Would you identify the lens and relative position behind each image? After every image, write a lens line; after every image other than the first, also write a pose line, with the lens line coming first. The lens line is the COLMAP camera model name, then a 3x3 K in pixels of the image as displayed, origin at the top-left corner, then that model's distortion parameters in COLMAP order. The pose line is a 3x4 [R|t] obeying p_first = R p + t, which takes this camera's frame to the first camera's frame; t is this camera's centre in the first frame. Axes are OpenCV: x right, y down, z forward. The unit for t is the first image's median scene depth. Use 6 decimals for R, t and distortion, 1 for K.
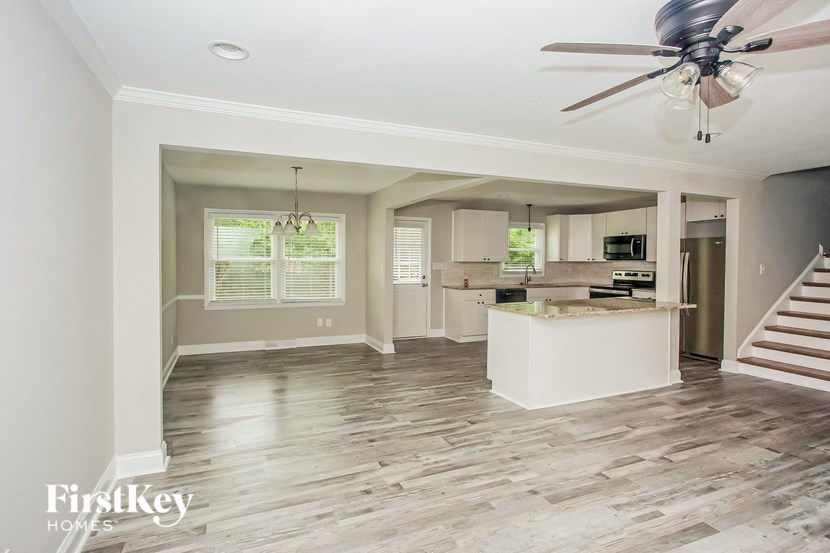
lens RADIAL K [[431.5, 0, 412.0], [0, 431.5, 271.5], [0, 0, 1]] dist [-0.000825, -0.000320]
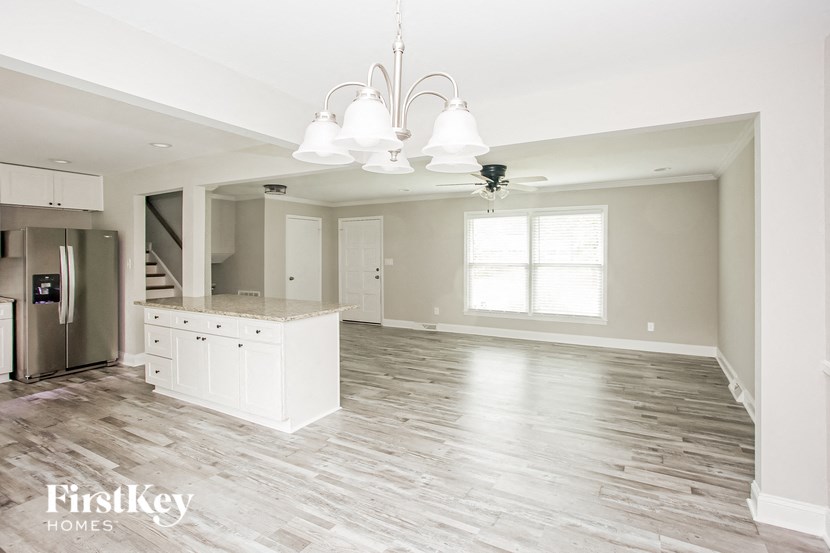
lens RADIAL K [[431.5, 0, 411.5], [0, 431.5, 269.8], [0, 0, 1]] dist [-0.000825, -0.000320]
pose [[-0.605365, -0.025195, 0.795549, -0.592475], [0.017405, 0.998841, 0.044878, -0.034608], [-0.795757, 0.041014, -0.604225, 1.436723]]
